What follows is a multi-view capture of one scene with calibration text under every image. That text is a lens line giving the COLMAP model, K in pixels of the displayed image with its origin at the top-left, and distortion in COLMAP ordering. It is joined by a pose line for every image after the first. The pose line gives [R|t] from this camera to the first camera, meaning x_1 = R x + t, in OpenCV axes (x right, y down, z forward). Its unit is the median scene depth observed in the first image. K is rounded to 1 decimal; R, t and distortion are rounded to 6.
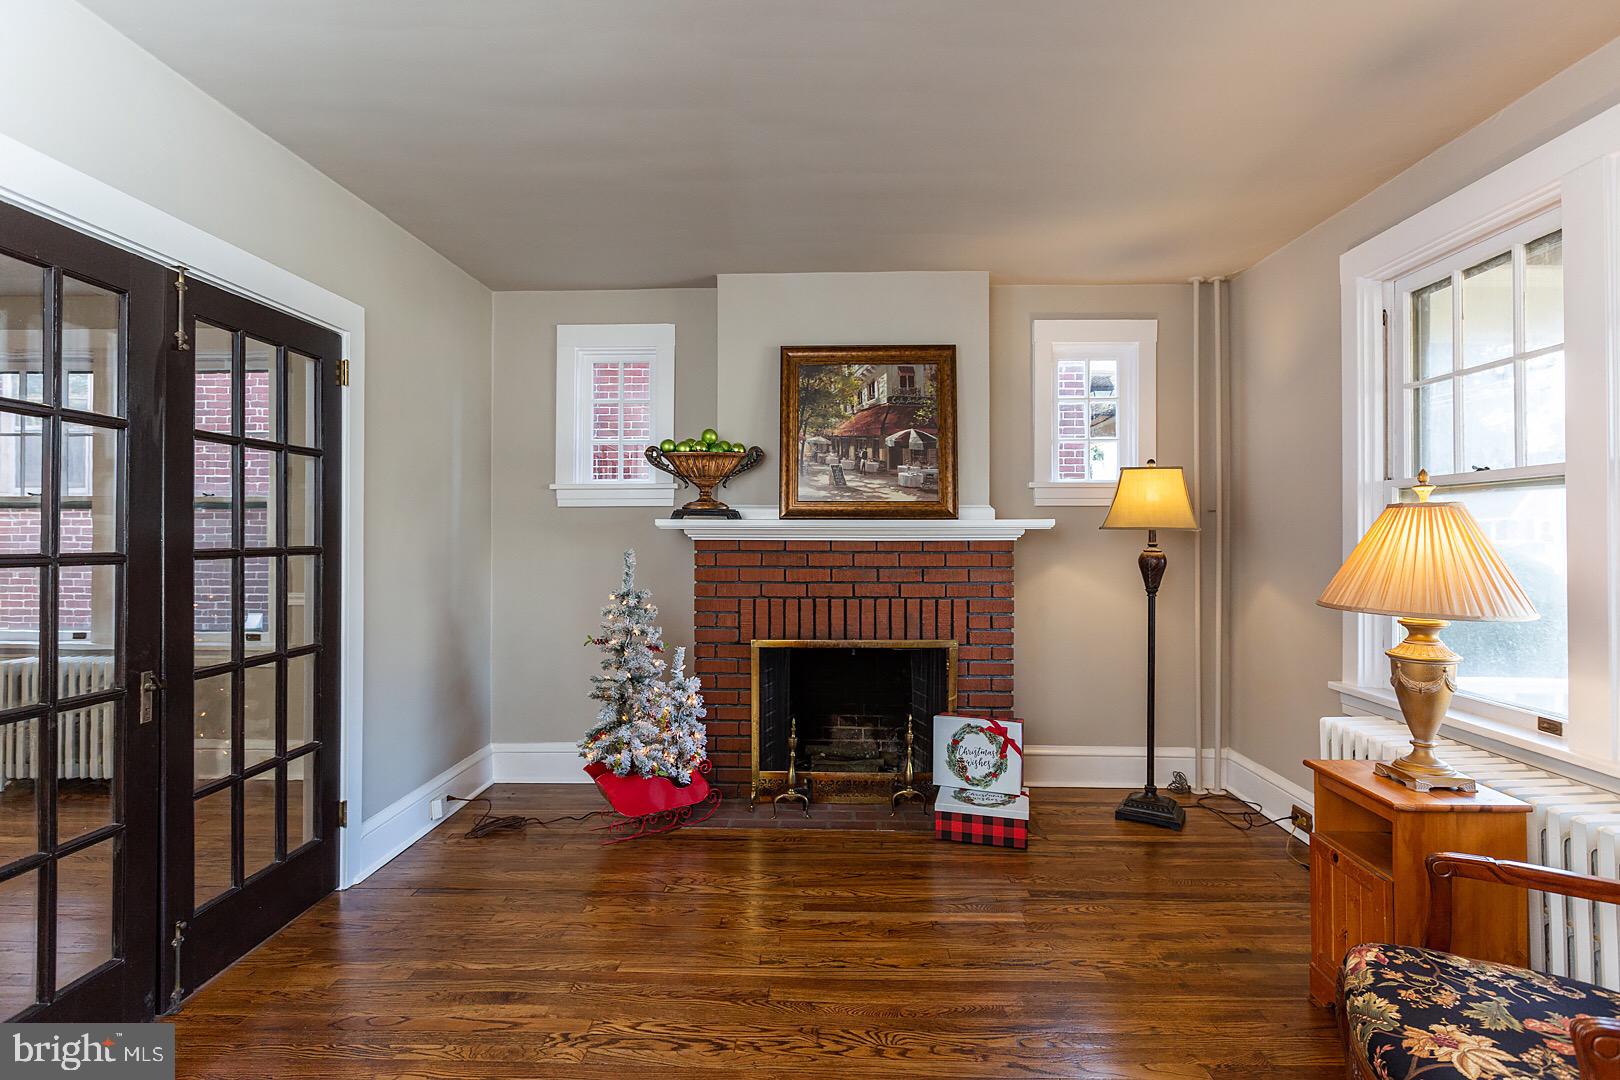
lens RADIAL K [[785.9, 0, 810.7], [0, 785.9, 534.6], [0, 0, 1]] dist [-0.000746, 0.000079]
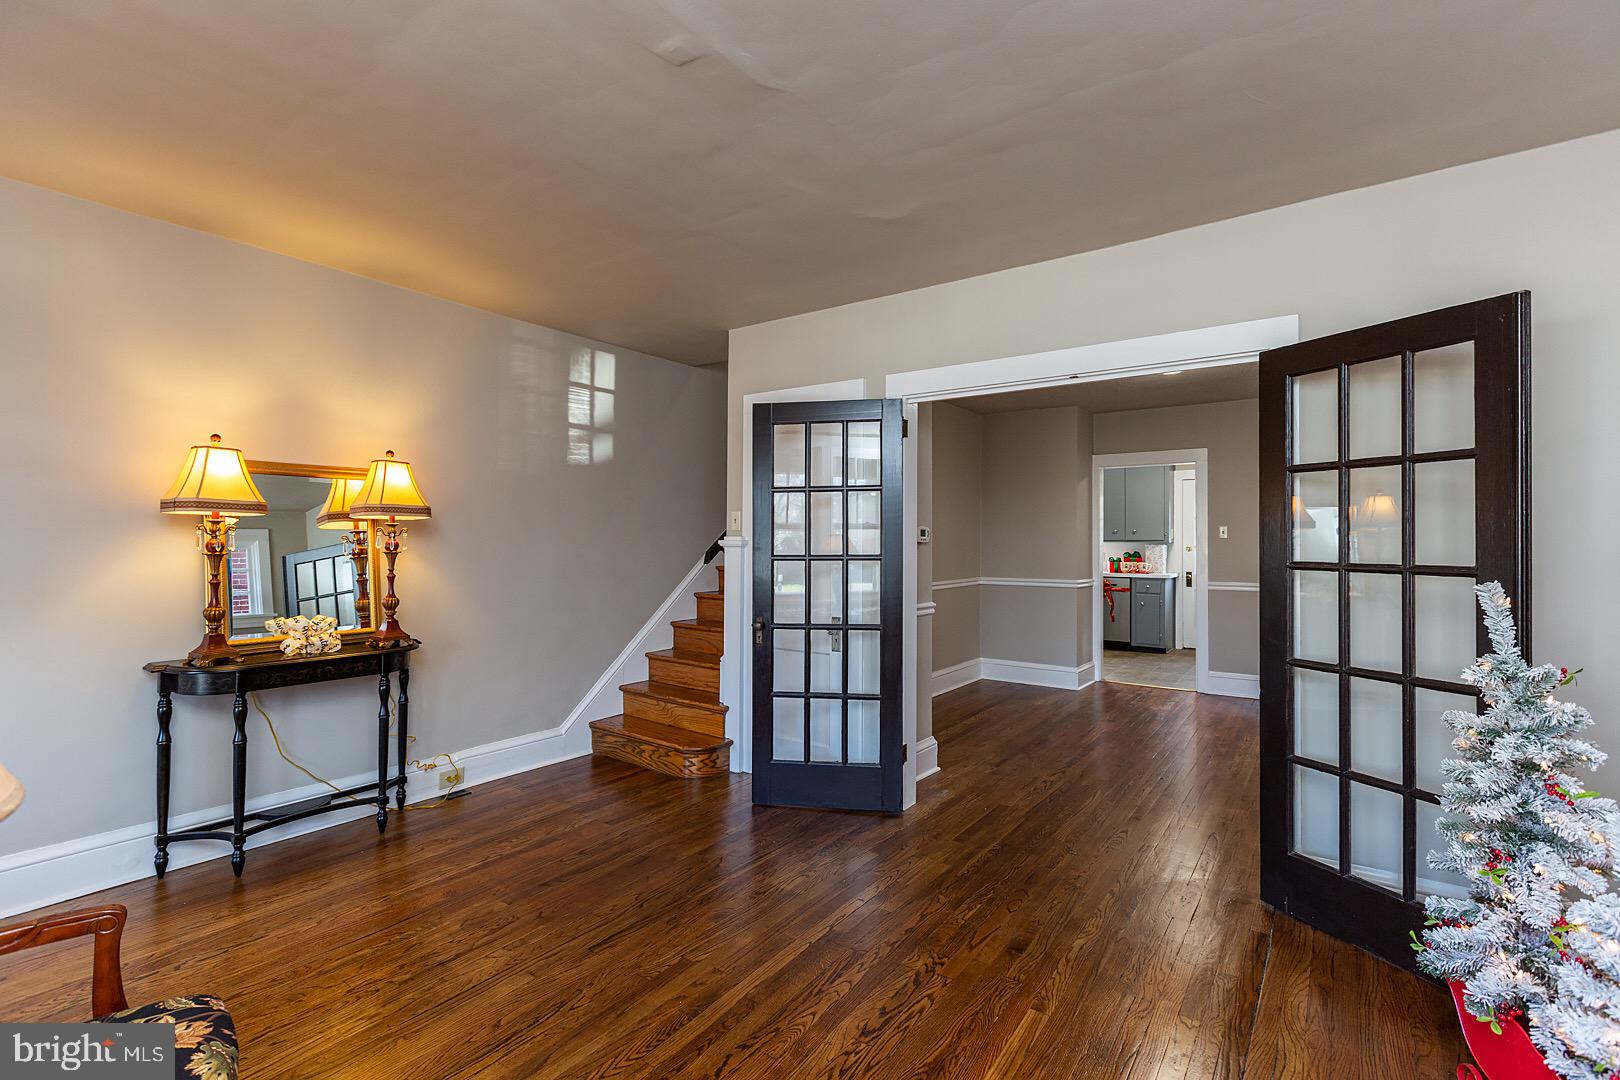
lens RADIAL K [[737.7, 0, 839.9], [0, 737.7, 532.5], [0, 0, 1]] dist [0.012073, -0.000374]
pose [[-0.533116, -0.001123, -0.846041, 0.435807], [0.005746, 0.999971, -0.004948, -0.015694], [0.846022, -0.007500, -0.533095, 0.865775]]
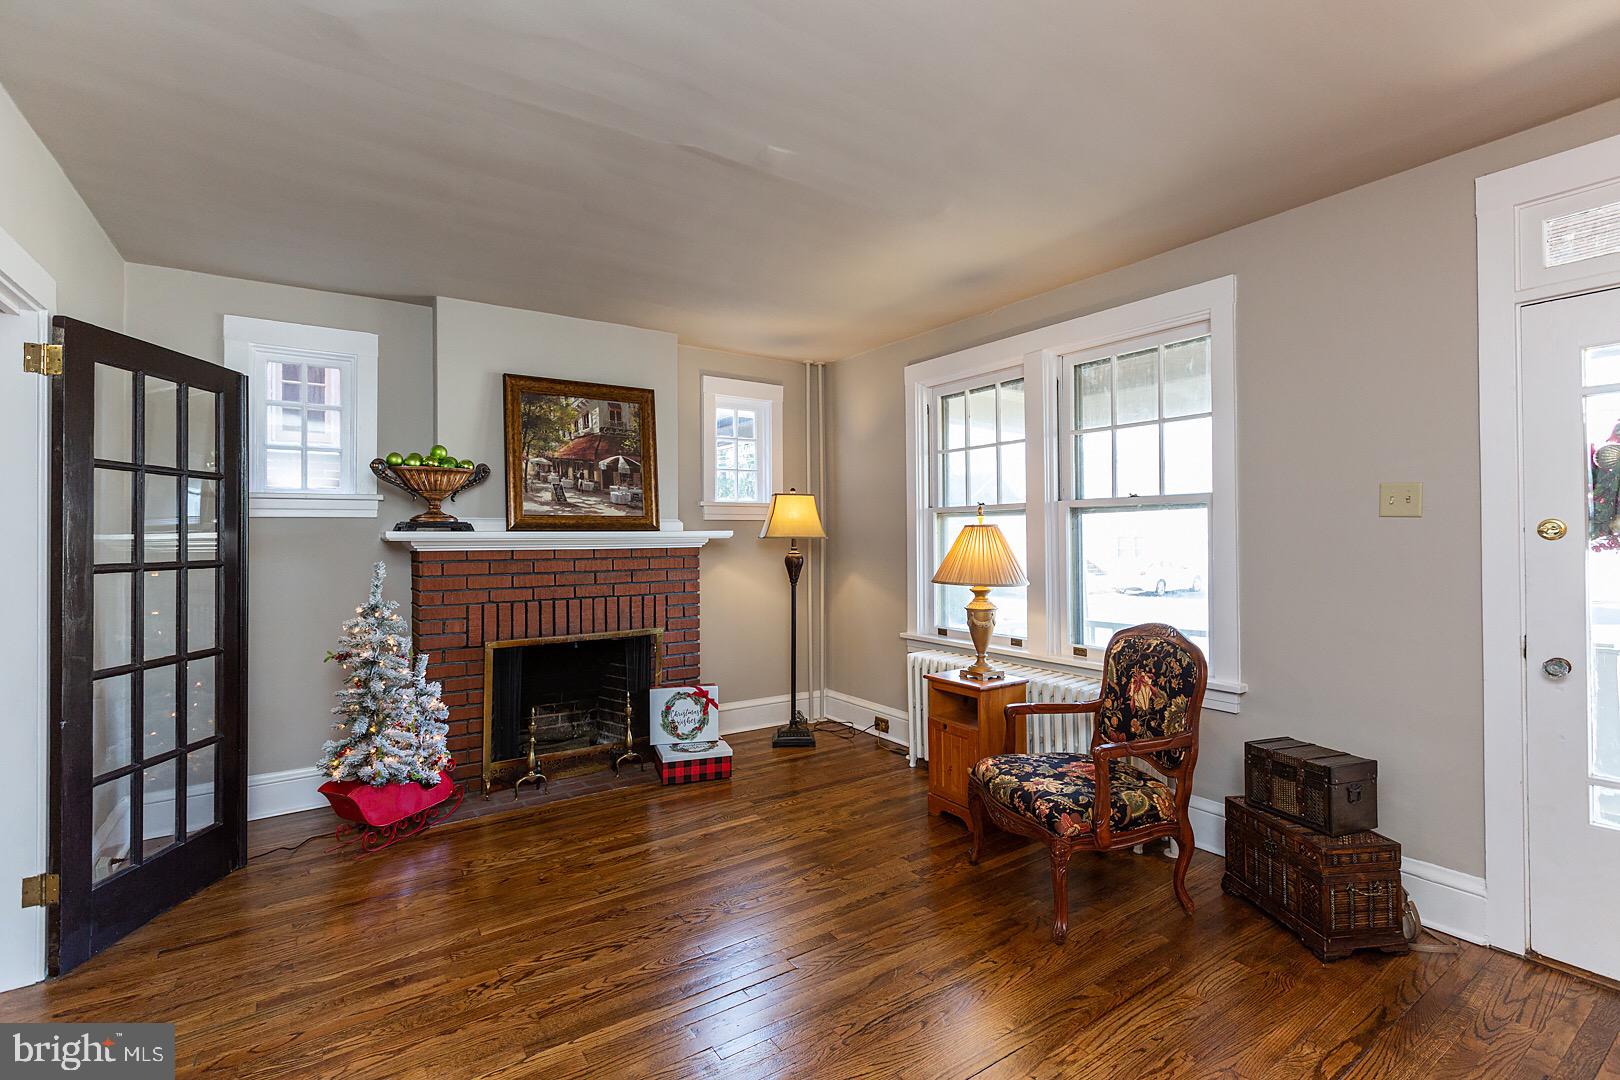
lens RADIAL K [[737.7, 0, 816.3], [0, 737.7, 538.5], [0, 0, 1]] dist [0.012073, -0.000374]
pose [[0.807094, -0.007781, 0.590371, -0.322148], [0.008448, 0.999963, 0.001630, -0.007650], [-0.590362, 0.003672, 0.807130, -0.096906]]
